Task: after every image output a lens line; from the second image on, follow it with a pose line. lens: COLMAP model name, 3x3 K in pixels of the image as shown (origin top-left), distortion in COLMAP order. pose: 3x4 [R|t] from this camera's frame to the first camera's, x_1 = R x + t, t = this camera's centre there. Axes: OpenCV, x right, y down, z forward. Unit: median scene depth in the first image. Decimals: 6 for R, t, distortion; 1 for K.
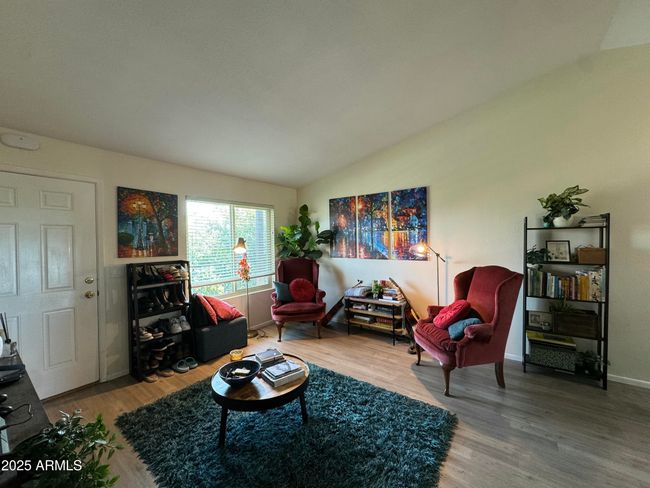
lens RADIAL K [[259.7, 0, 325.0], [0, 259.7, 244.0], [0, 0, 1]] dist [-0.002885, -0.000346]
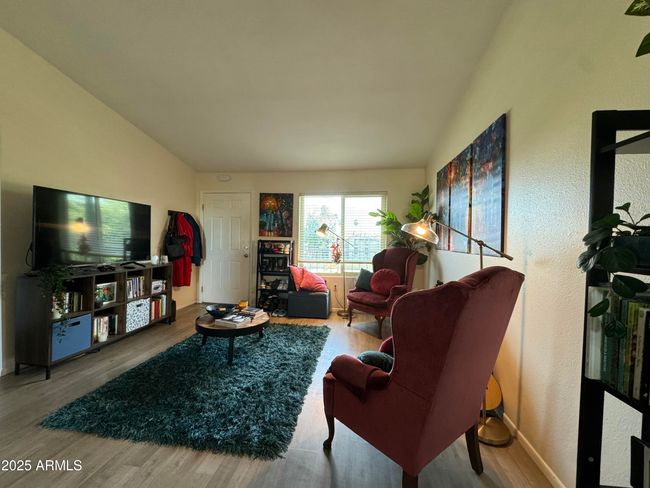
lens RADIAL K [[259.7, 0, 325.0], [0, 259.7, 244.0], [0, 0, 1]] dist [-0.002885, -0.000346]
pose [[0.478603, 0.039143, -0.877158, 0.911900], [-0.039139, 0.998964, 0.023223, 0.051860], [0.877159, 0.023216, 0.479639, 0.601669]]
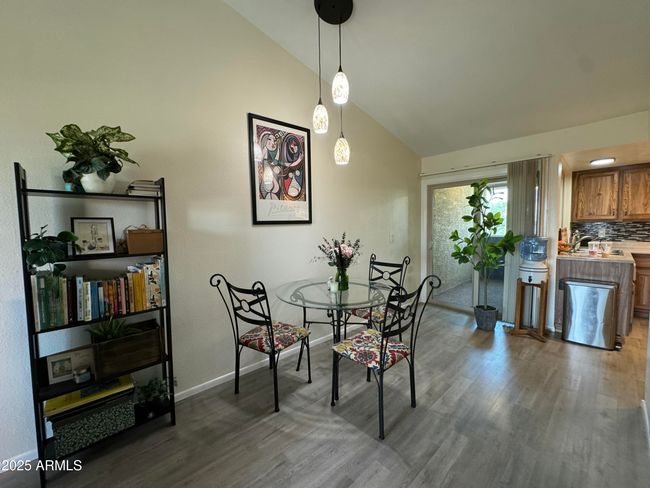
lens RADIAL K [[258.9, 0, 325.0], [0, 258.9, 244.0], [0, 0, 1]] dist [0.001187, 0.000097]
pose [[0.197789, -0.055931, 0.978648, 0.443367], [0.026530, 0.998311, 0.051693, 0.028802], [-0.979886, 0.015739, 0.198939, 0.394079]]
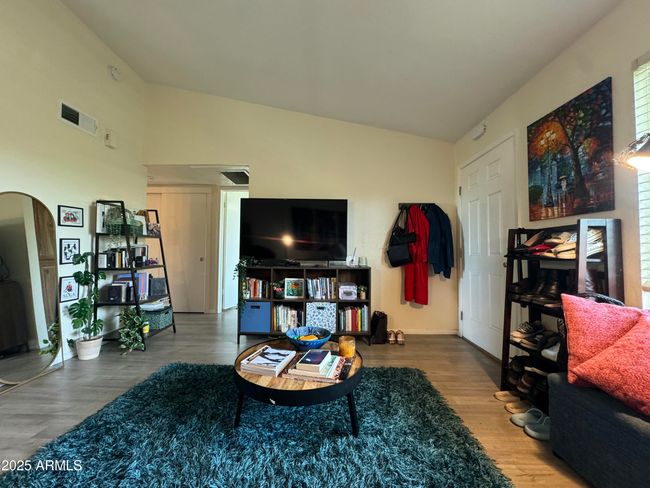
lens RADIAL K [[259.7, 0, 325.0], [0, 259.7, 244.0], [0, 0, 1]] dist [-0.002885, -0.000346]
pose [[-0.810682, -0.014435, -0.585308, 0.115825], [-0.005796, 0.999845, -0.016631, 0.140559], [0.585458, -0.010090, -0.810640, 1.319392]]
